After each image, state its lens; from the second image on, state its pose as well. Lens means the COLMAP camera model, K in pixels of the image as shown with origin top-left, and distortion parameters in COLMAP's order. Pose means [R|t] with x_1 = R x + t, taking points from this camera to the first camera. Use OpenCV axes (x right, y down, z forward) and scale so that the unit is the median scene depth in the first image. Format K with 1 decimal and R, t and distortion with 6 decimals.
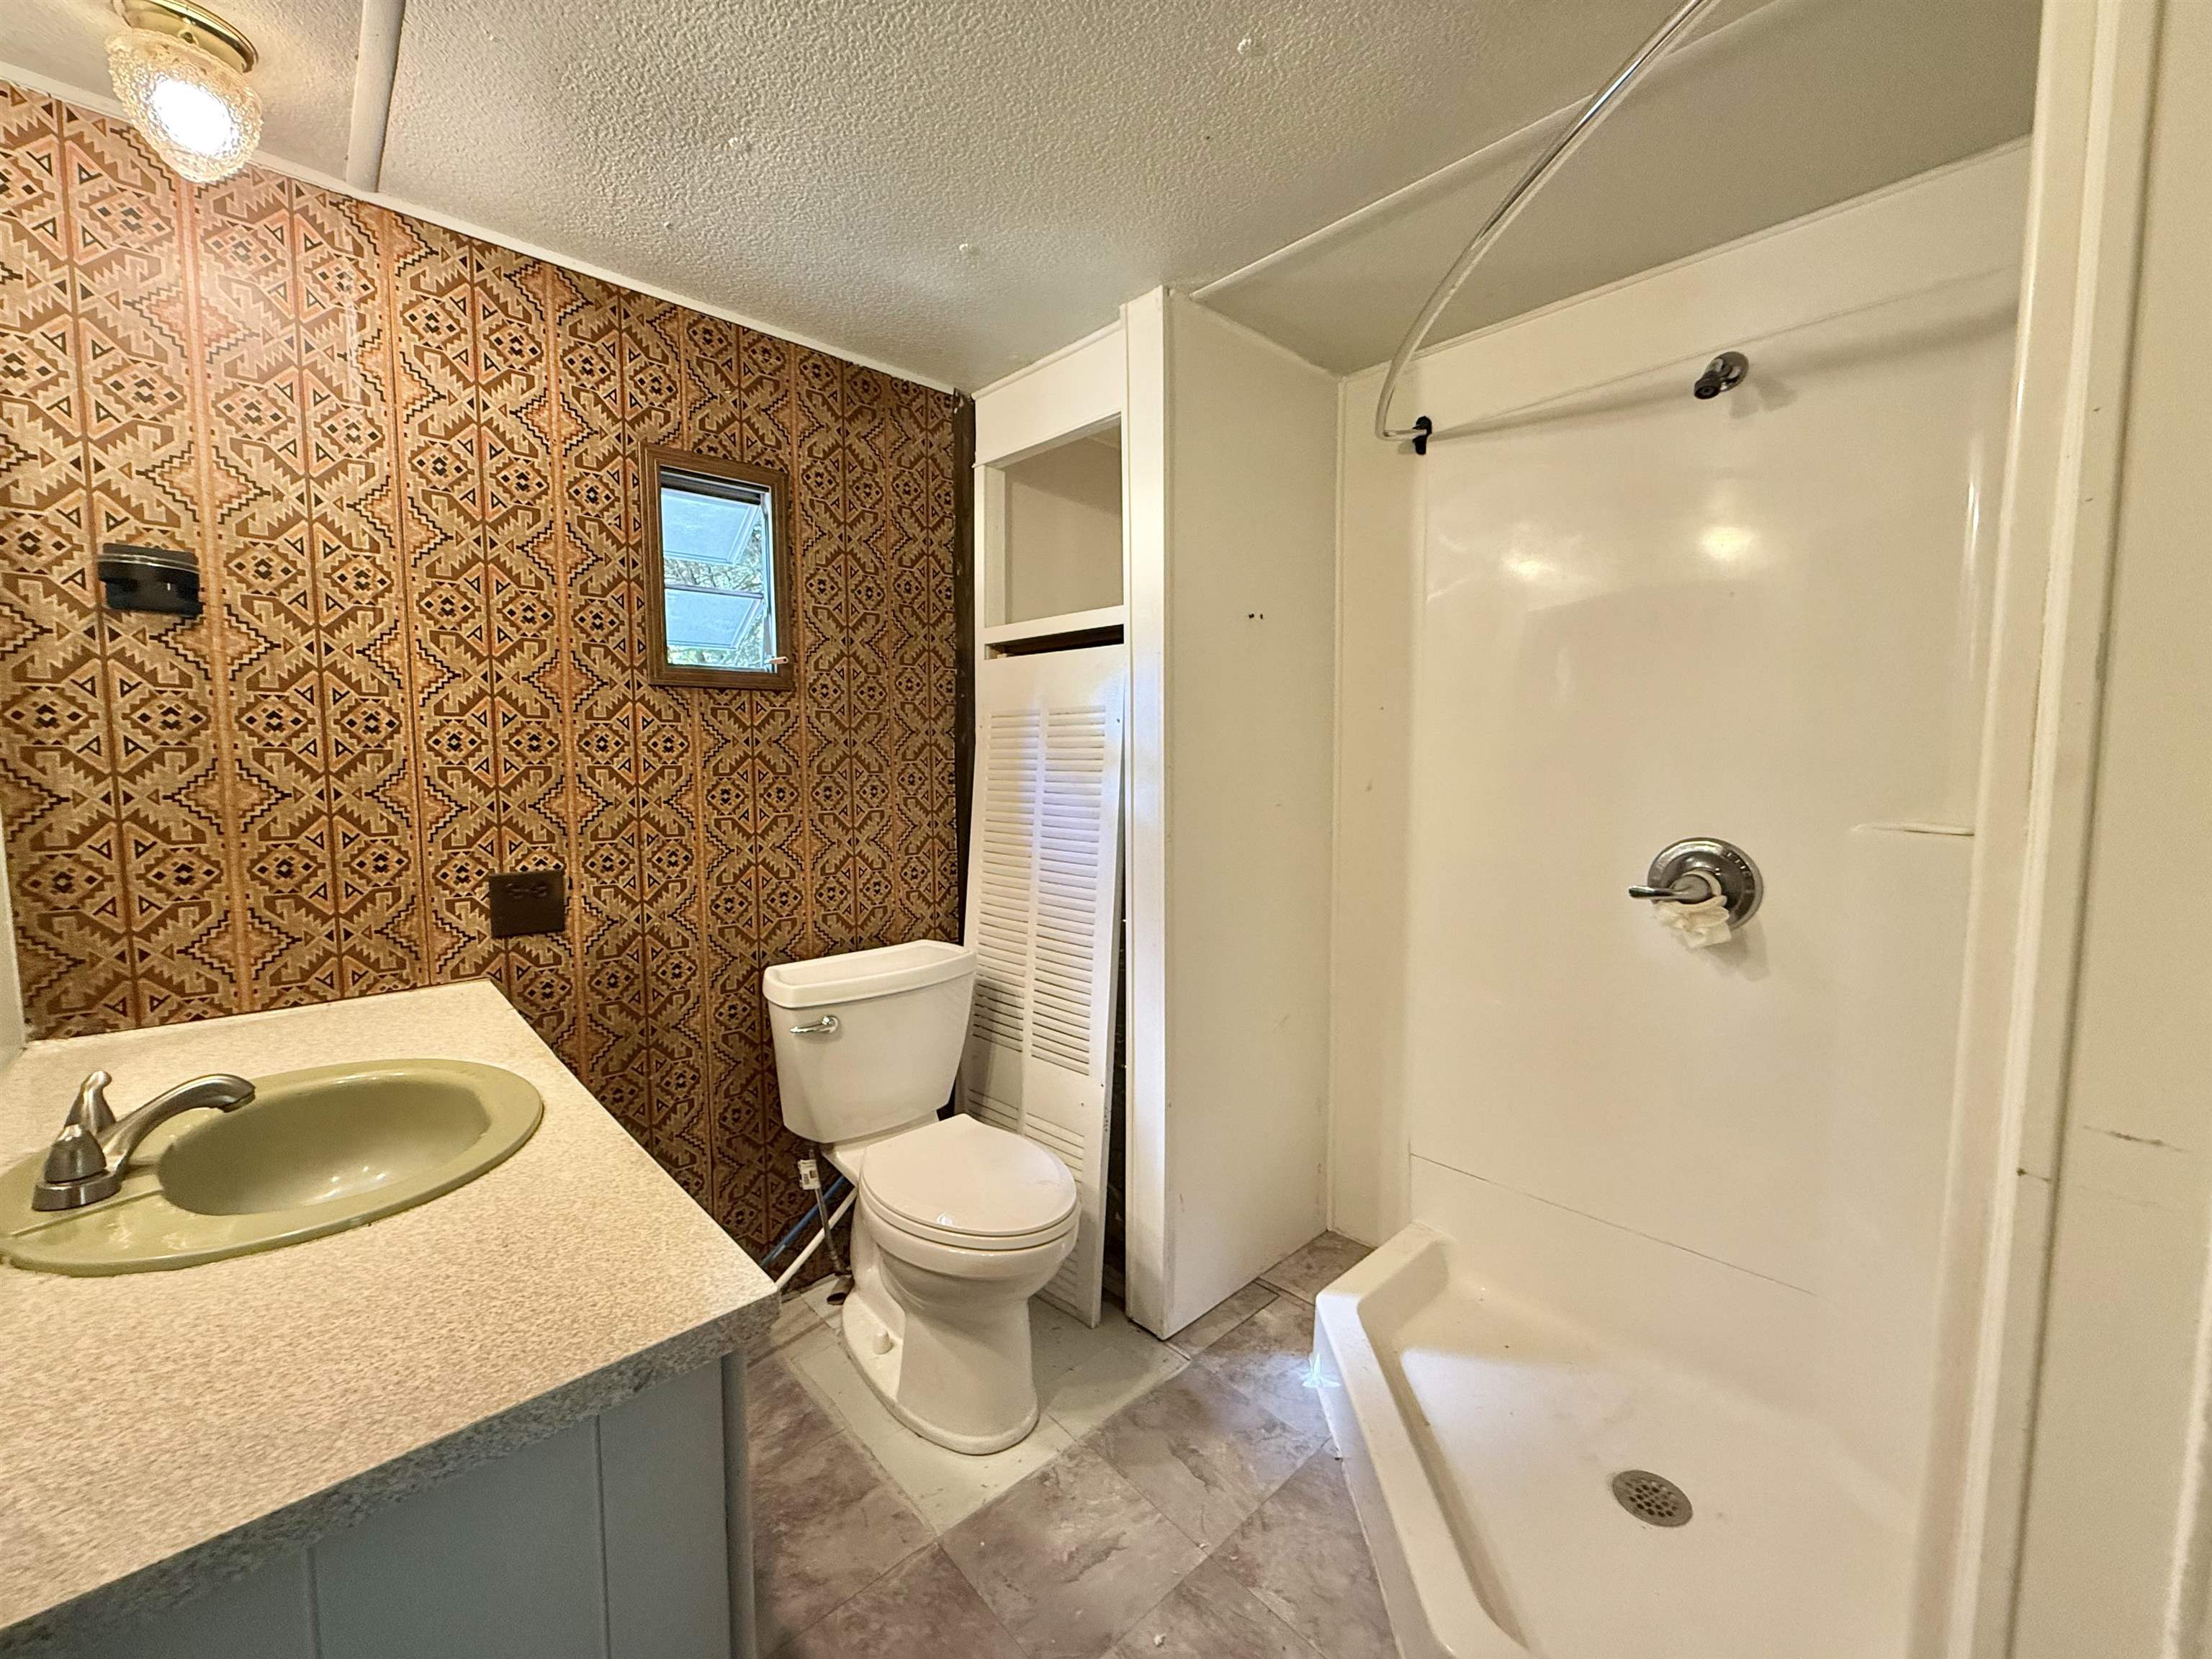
lens RADIAL K [[877.4, 0, 1099.3], [0, 877.4, 831.1], [0, 0, 1]] dist [0.000107, -0.000098]
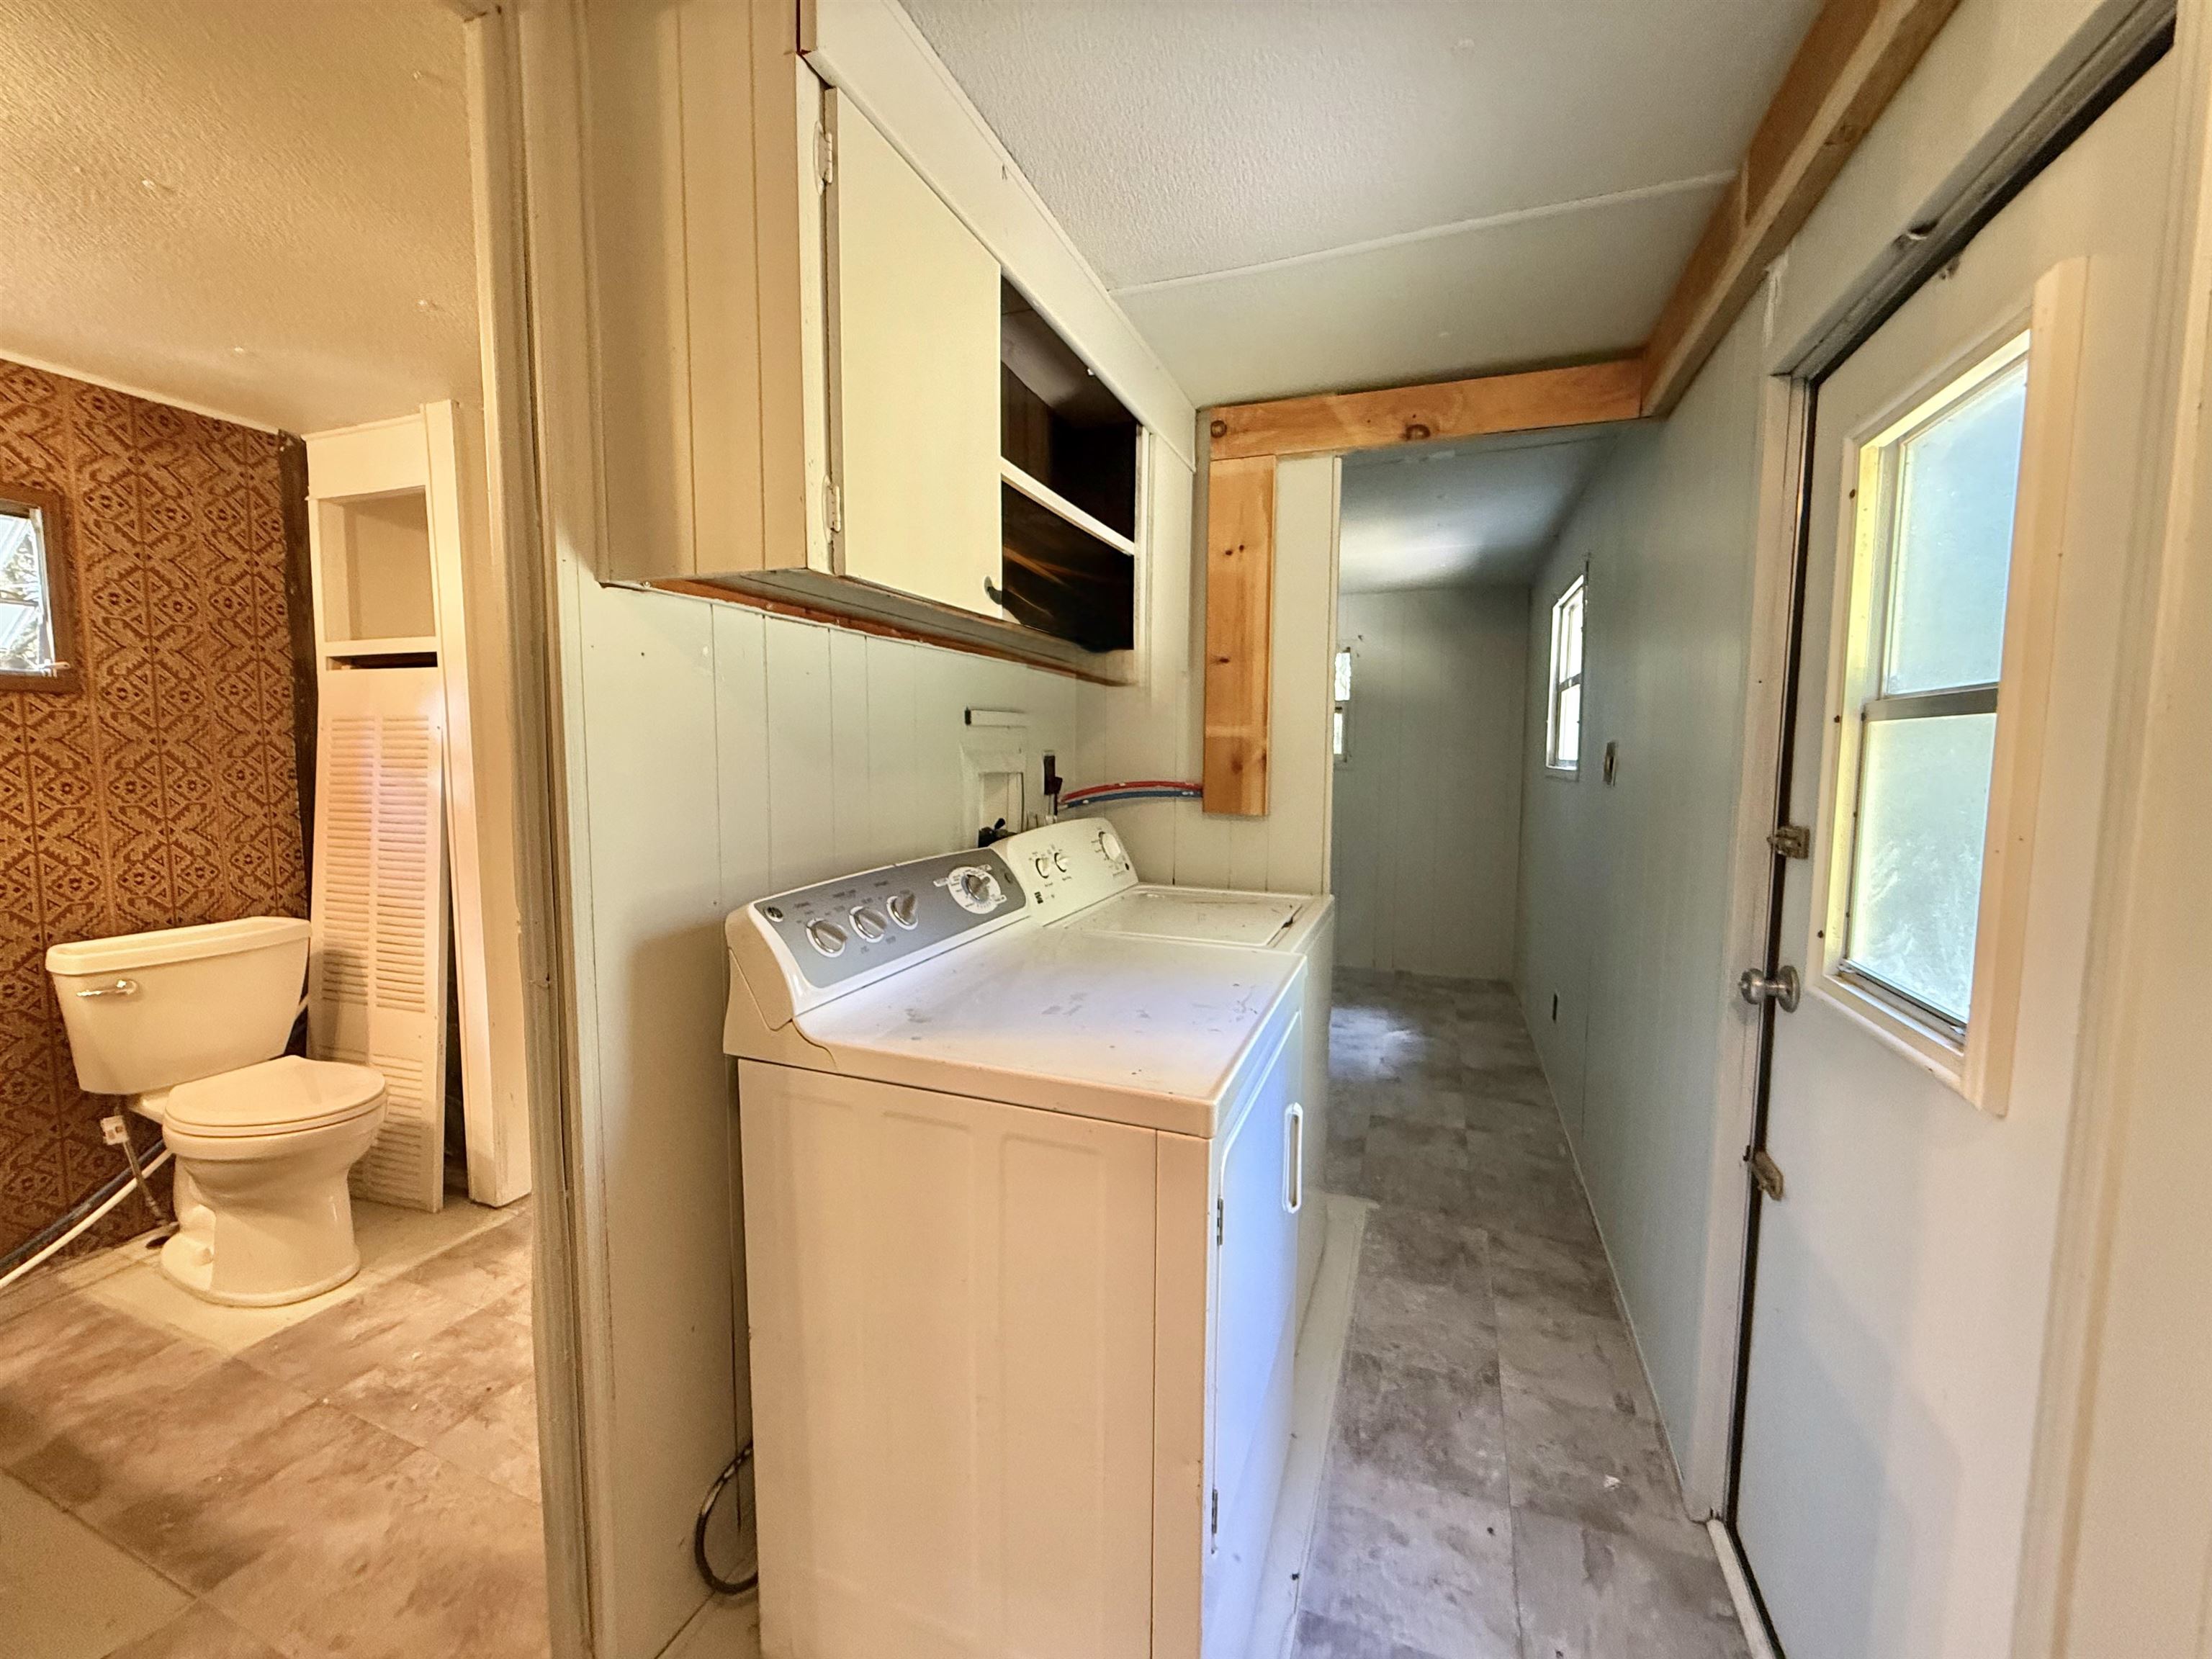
lens RADIAL K [[877.4, 0, 1099.3], [0, 877.4, 831.1], [0, 0, 1]] dist [0.000107, -0.000098]
pose [[0.898405, -0.029702, 0.438162, 0.299997], [0.029733, 0.999535, 0.006790, 0.040483], [-0.438160, 0.006927, 0.898870, -0.522479]]
